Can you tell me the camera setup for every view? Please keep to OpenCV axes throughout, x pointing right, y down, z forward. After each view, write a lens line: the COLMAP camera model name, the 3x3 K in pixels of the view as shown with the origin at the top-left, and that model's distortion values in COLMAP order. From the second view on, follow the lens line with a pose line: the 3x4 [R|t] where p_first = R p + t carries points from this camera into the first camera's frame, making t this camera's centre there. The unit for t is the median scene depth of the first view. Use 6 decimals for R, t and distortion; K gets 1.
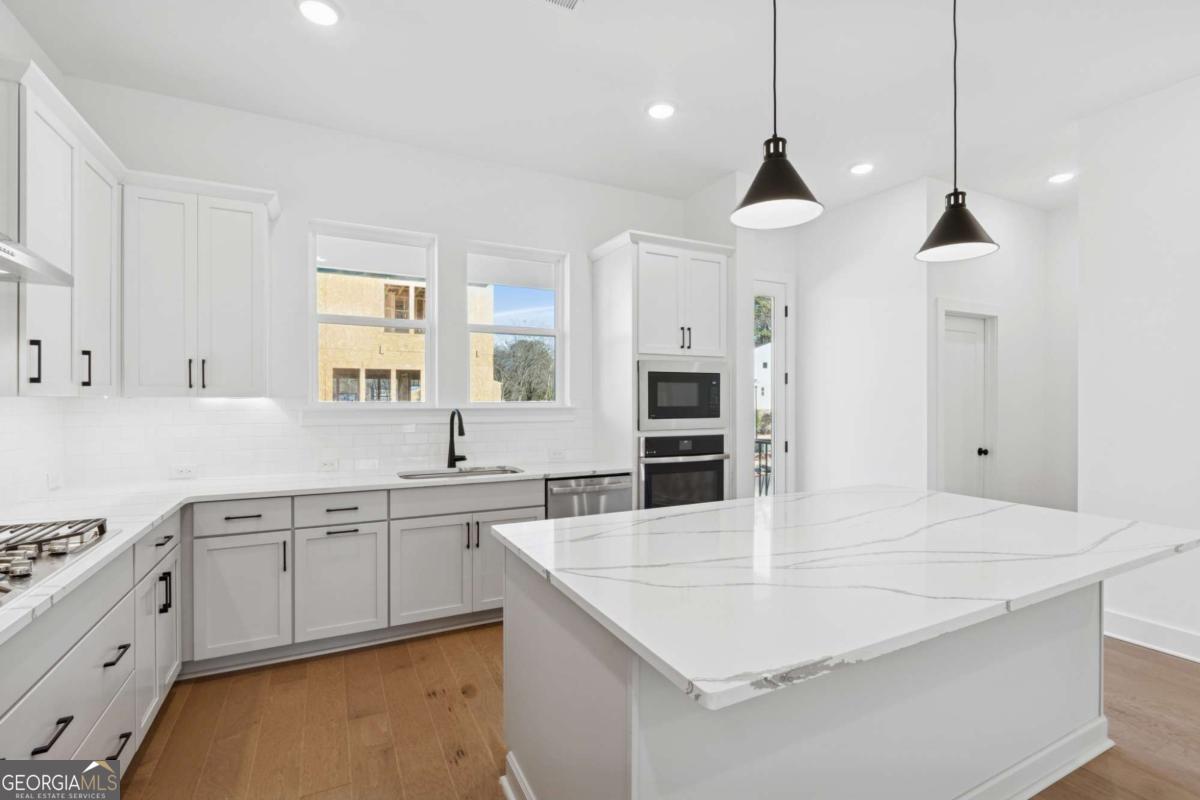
lens RADIAL K [[548.5, 0, 602.4], [0, 548.5, 404.8], [0, 0, 1]] dist [-0.001219, -0.000338]
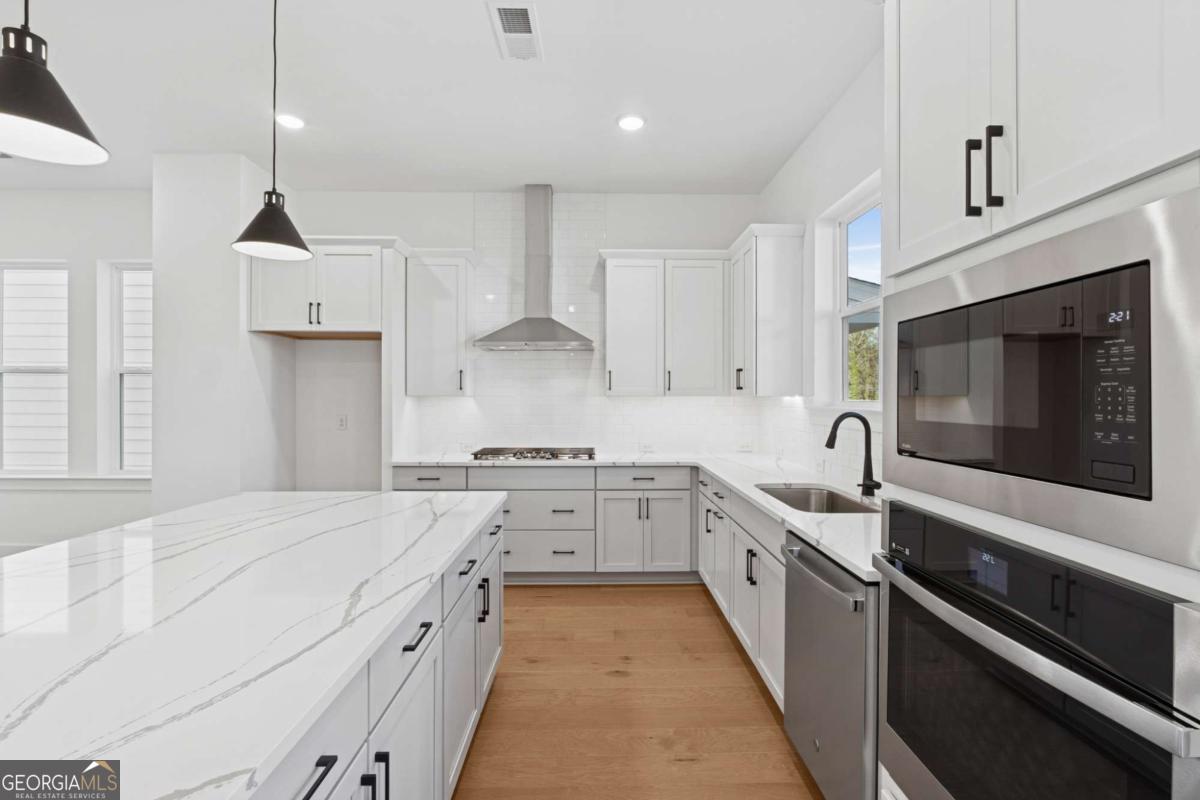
lens RADIAL K [[548.5, 0, 602.5], [0, 548.5, 398.0], [0, 0, 1]] dist [-0.001219, -0.000338]
pose [[-0.448338, 0.003946, -0.893855, 0.542570], [0.003720, 0.999990, 0.002549, -0.014318], [0.893856, -0.002182, -0.448348, 1.085954]]
